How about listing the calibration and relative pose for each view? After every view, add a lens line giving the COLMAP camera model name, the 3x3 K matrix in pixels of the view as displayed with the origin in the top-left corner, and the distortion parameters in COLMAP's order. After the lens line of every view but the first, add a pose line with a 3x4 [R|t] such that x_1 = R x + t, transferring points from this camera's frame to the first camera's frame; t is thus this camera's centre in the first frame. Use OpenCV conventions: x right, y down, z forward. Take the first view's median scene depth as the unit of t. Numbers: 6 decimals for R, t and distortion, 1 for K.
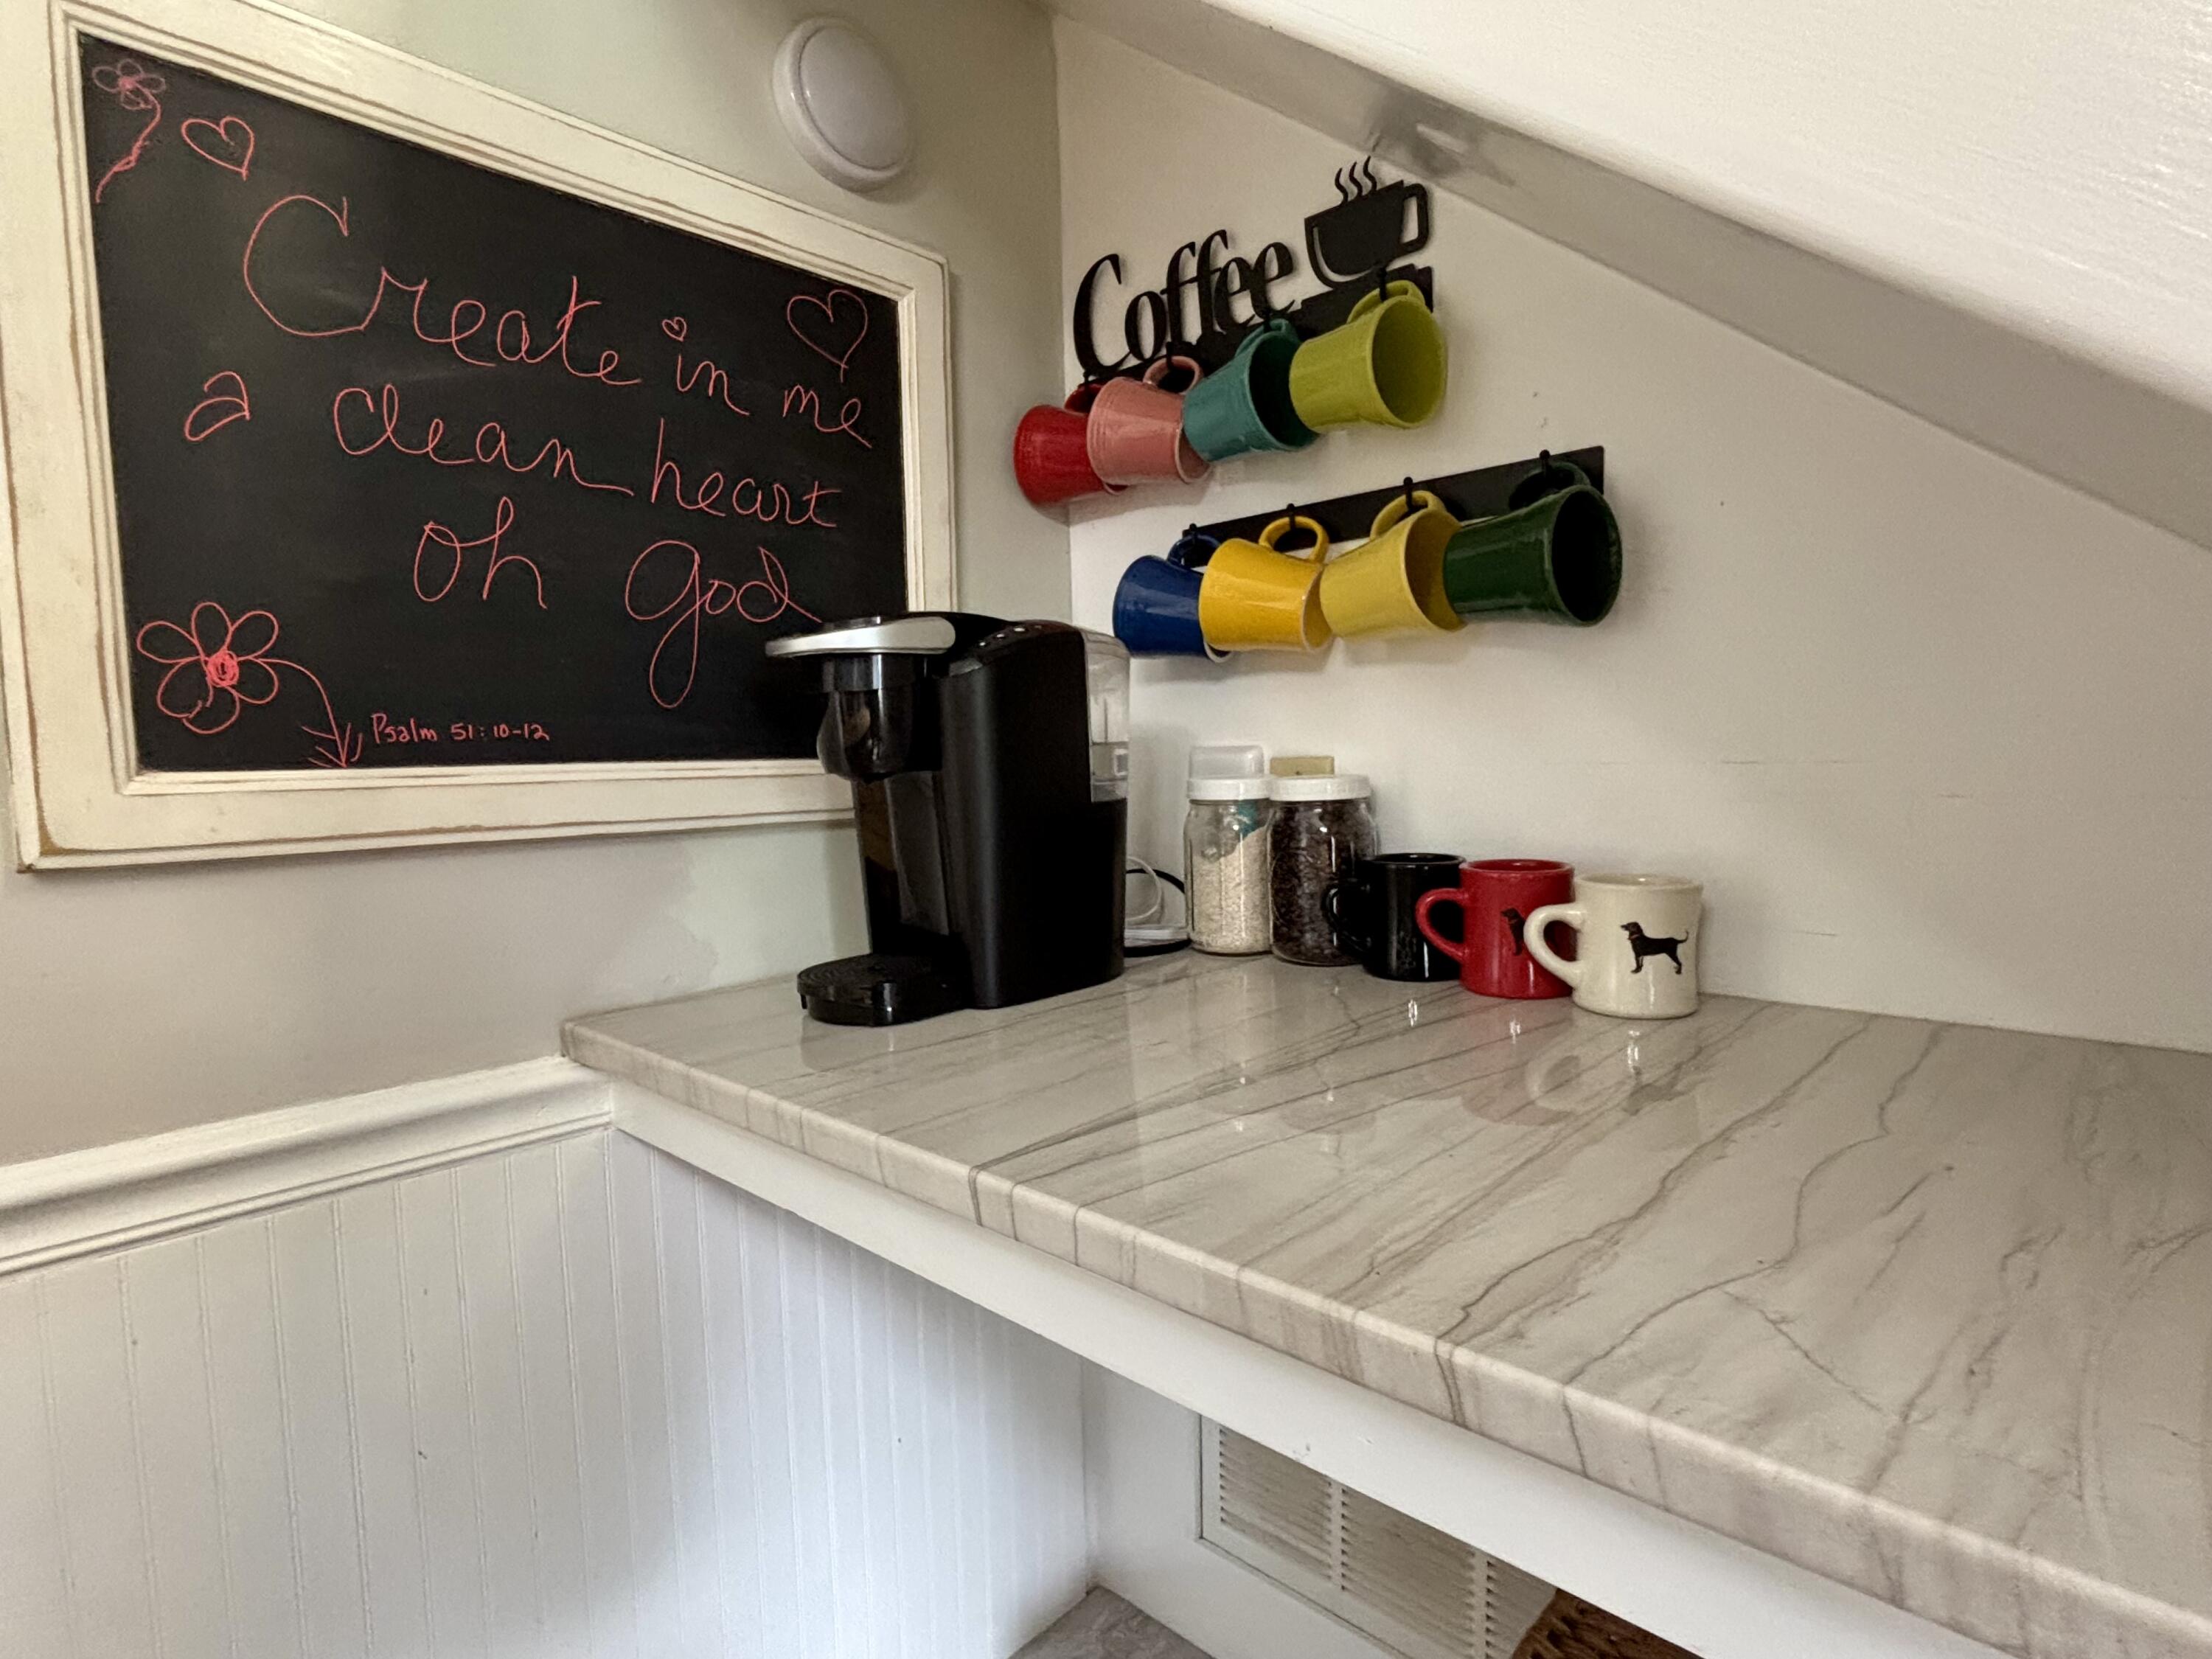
lens RADIAL K [[1133.7, 0, 1111.2], [0, 1133.7, 829.2], [0, 0, 1]] dist [0.041687, -0.050078]
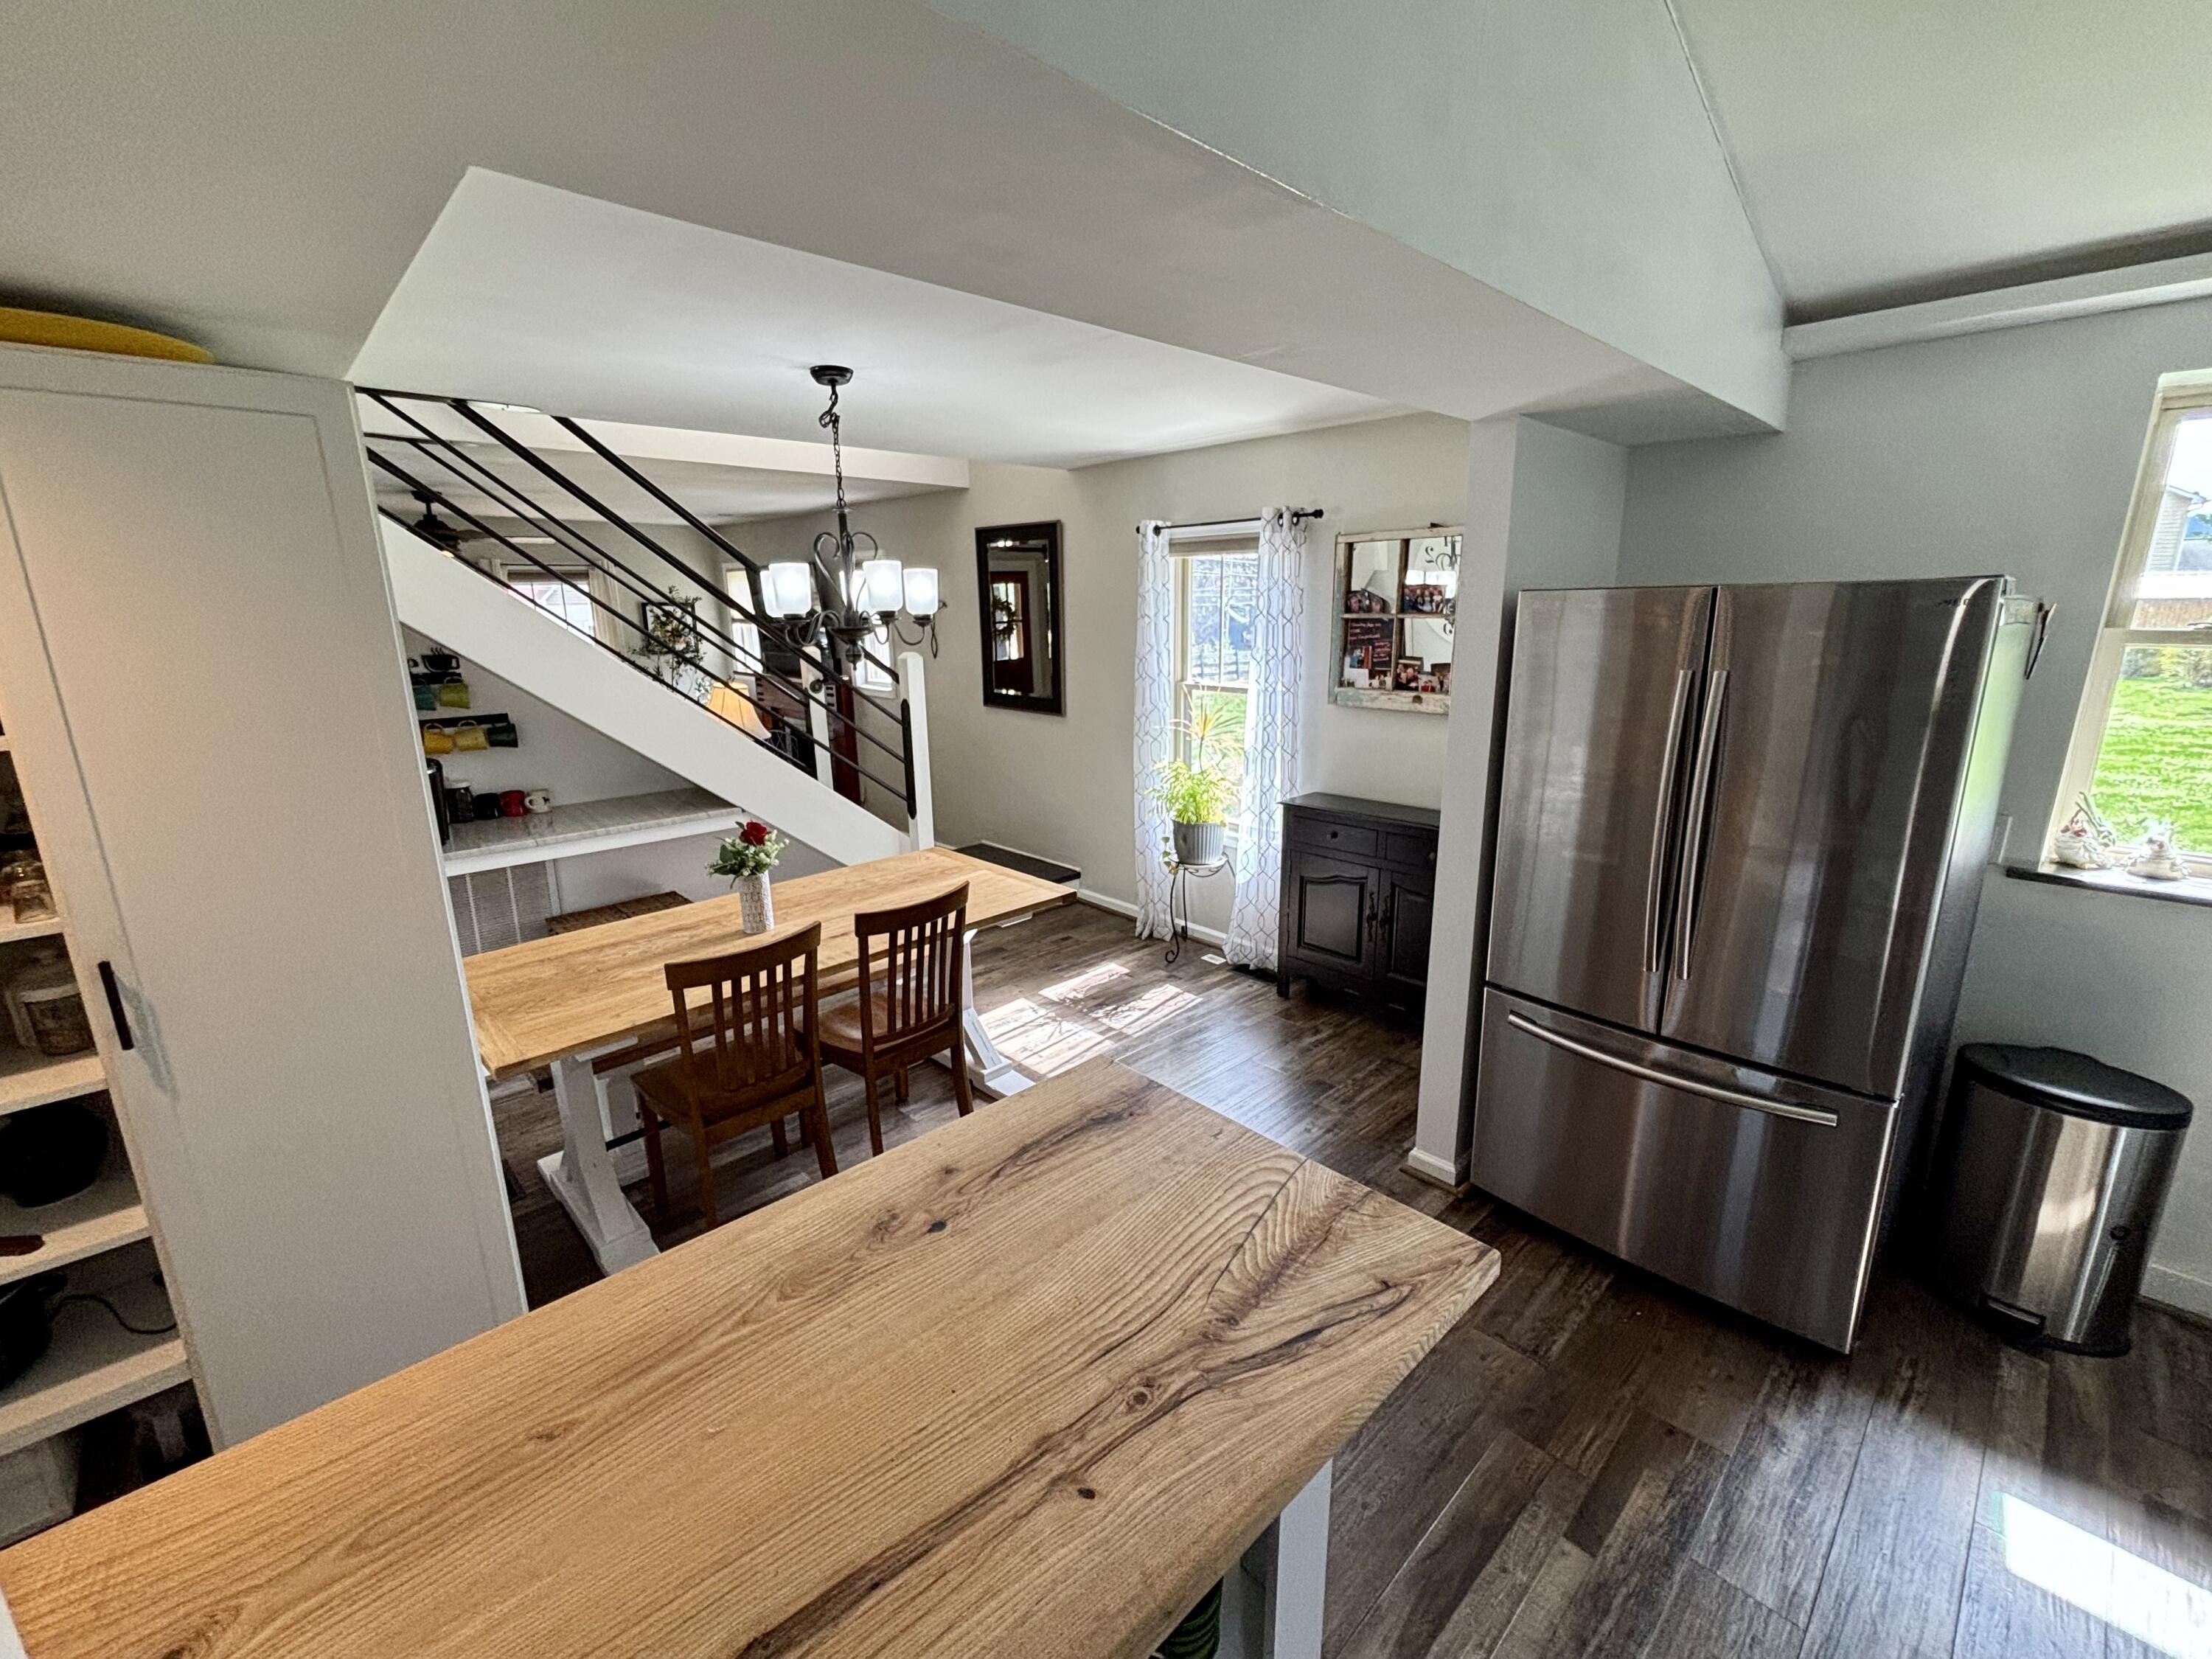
lens RADIAL K [[915.7, 0, 1106.0], [0, 915.7, 829.5], [0, 0, 1]] dist [0.001169, -0.000005]
pose [[0.037215, -0.210880, 0.976803, -3.344994], [0.085300, 0.974583, 0.207151, -0.396931], [-0.995660, 0.075612, 0.054257, -1.769289]]
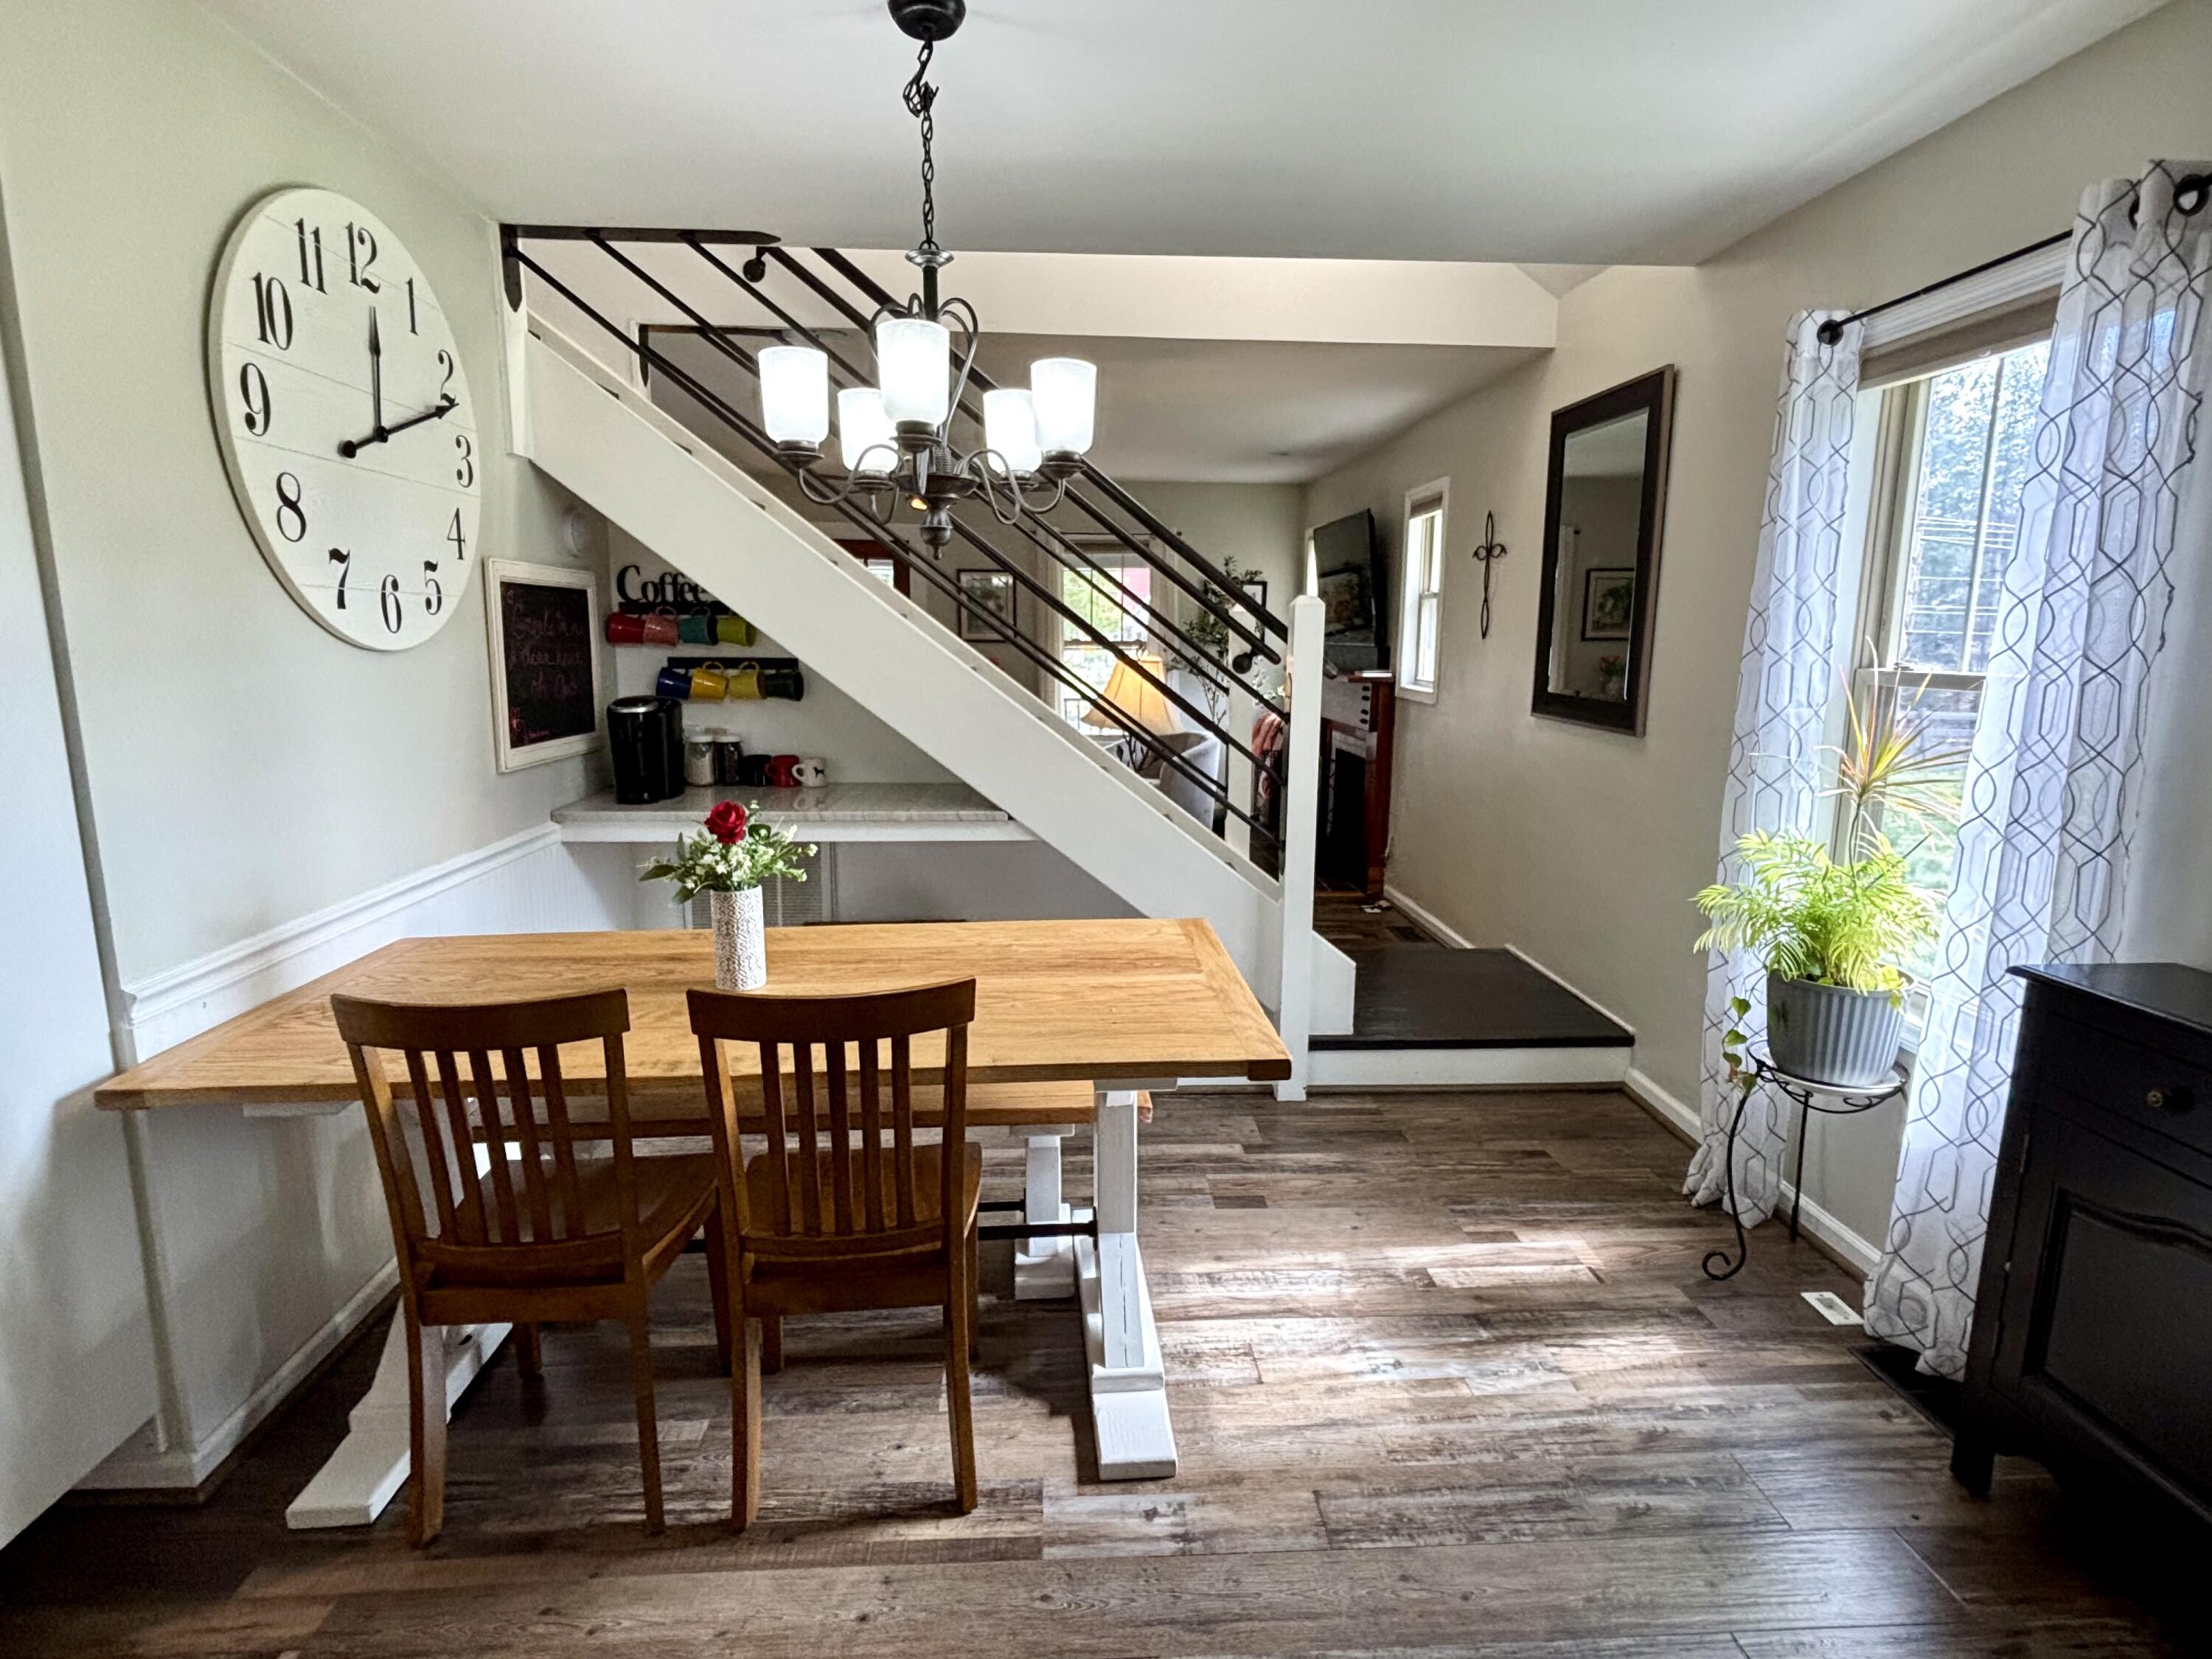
lens RADIAL K [[1133.7, 0, 1111.2], [0, 1133.7, 829.2], [0, 0, 1]] dist [0.041687, -0.050078]
pose [[0.671991, -0.094236, 0.734539, -1.743480], [0.028753, 0.994443, 0.101276, -0.081914], [-0.740001, -0.046936, 0.670966, -2.441905]]
